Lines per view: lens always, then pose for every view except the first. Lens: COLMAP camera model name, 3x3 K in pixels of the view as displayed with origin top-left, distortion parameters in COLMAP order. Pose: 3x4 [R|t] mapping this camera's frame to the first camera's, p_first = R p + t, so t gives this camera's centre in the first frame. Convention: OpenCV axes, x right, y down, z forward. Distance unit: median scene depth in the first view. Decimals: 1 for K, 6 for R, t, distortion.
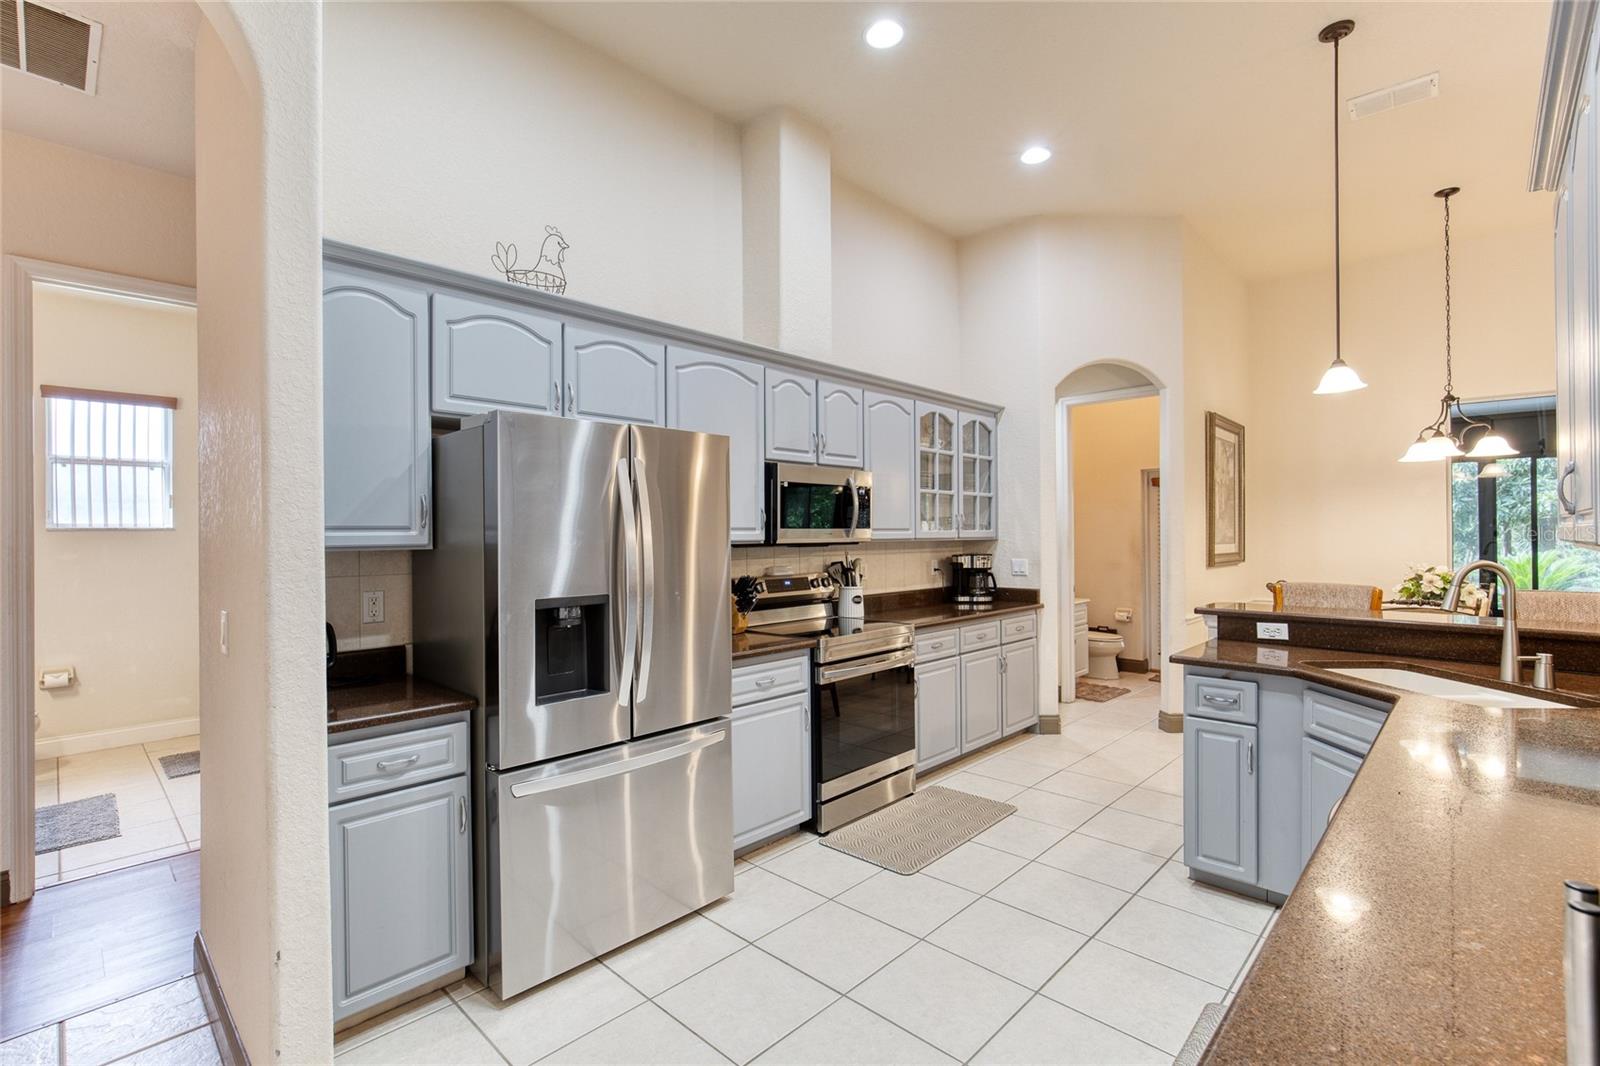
lens RADIAL K [[728.0, 0, 798.0], [0, 728.0, 532.5], [0, 0, 1]] dist [-0.001440, 0.000540]
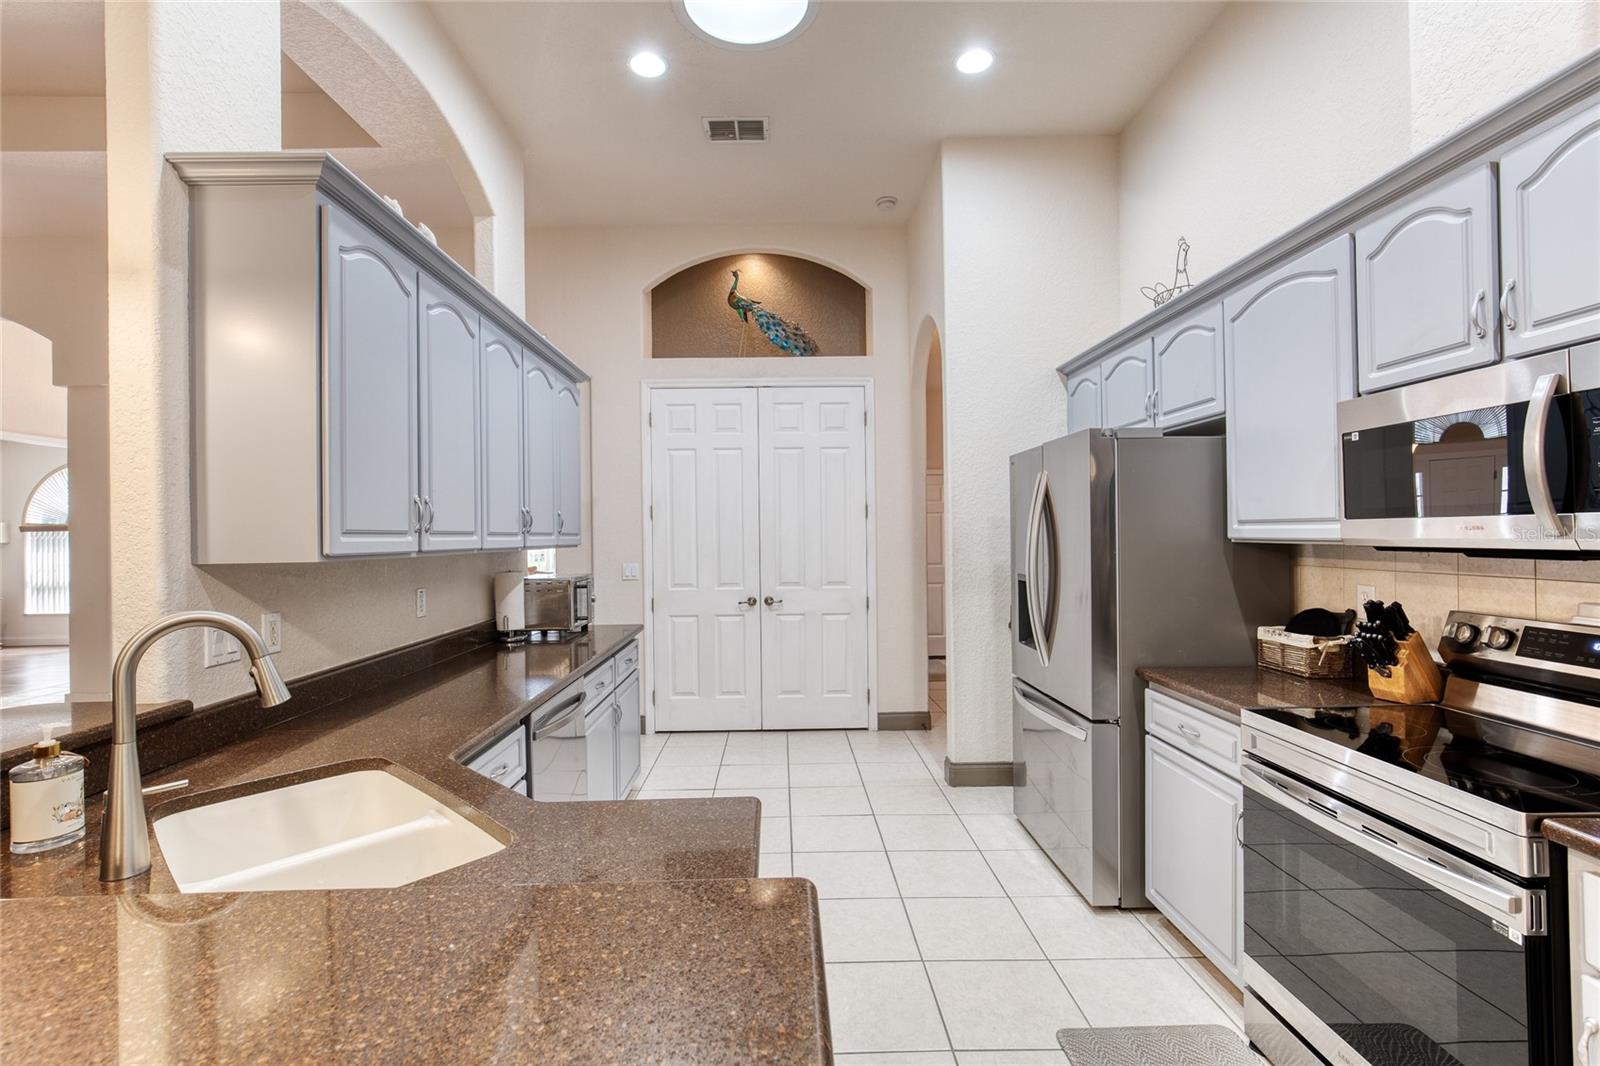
lens RADIAL K [[728.0, 0, 798.0], [0, 728.0, 532.5], [0, 0, 1]] dist [-0.001440, 0.000540]
pose [[-0.715265, 0.010196, -0.698779, 0.512448], [0.014225, 0.999899, 0.000029, -0.000781], [0.698709, -0.009919, -0.715337, 0.850987]]
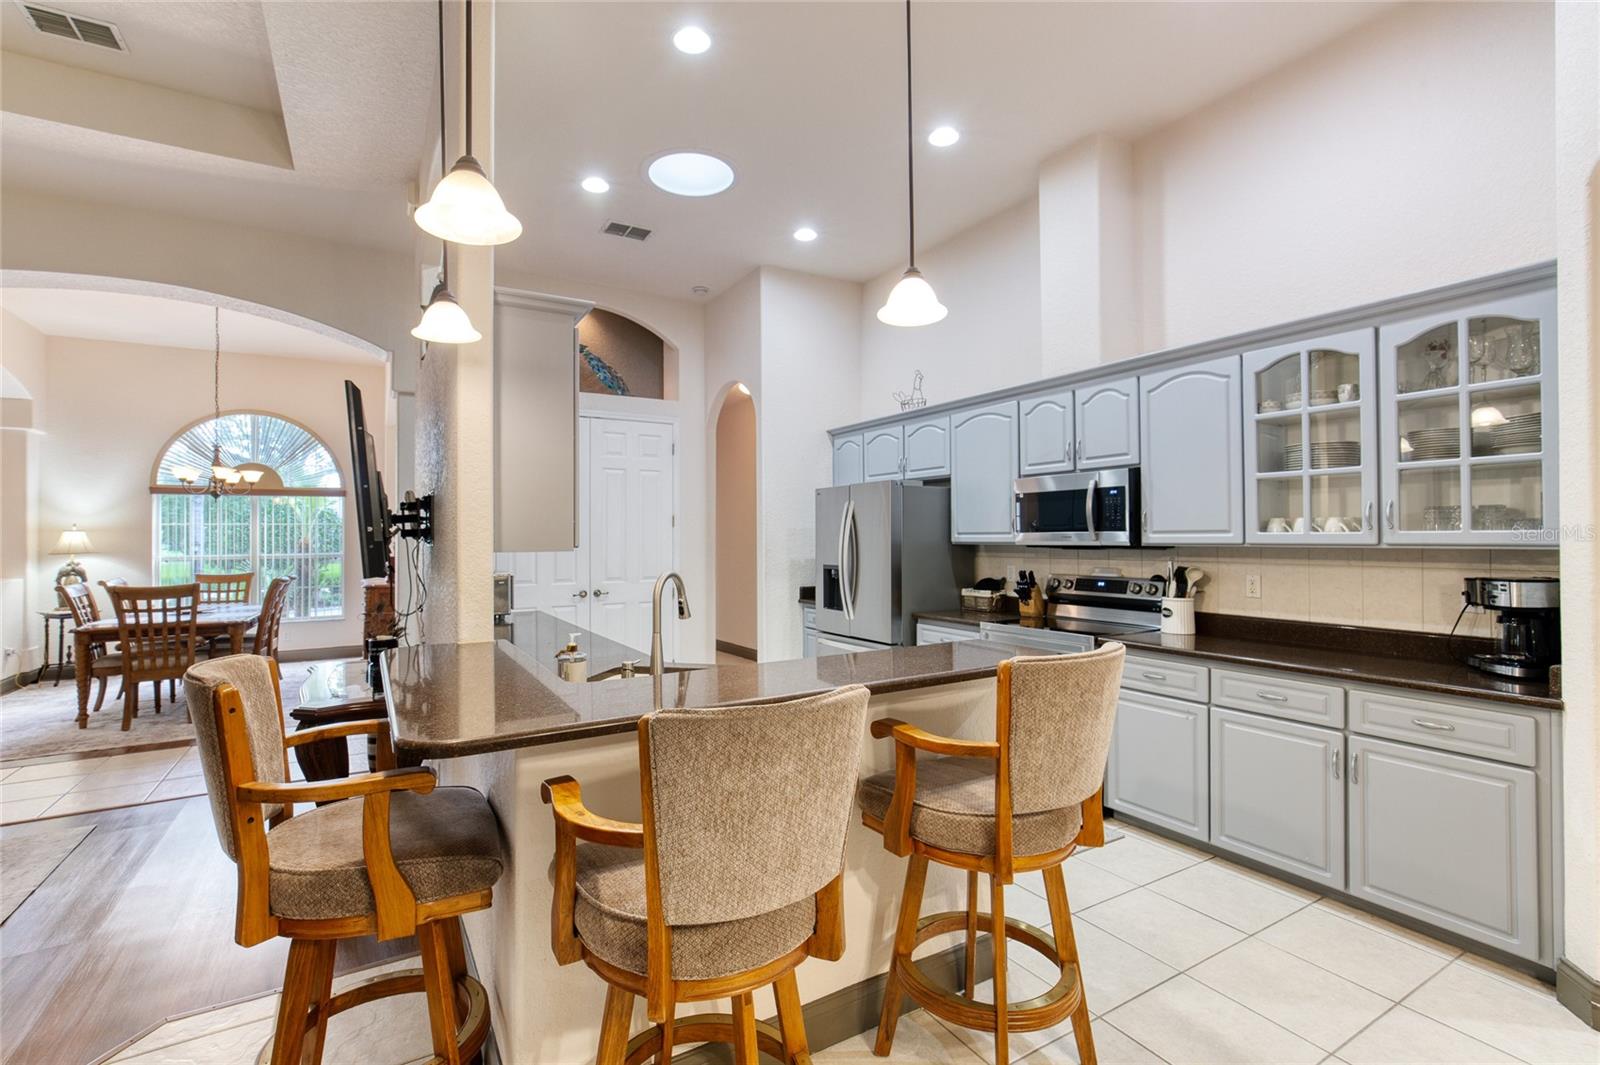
lens RADIAL K [[728.0, 0, 798.0], [0, 728.0, 532.0], [0, 0, 1]] dist [-0.001440, 0.000540]
pose [[-0.269402, -0.004895, -0.963015, 0.962589], [0.004881, 0.999967, -0.006448, -0.000149], [0.963015, -0.006438, -0.269370, 0.751306]]
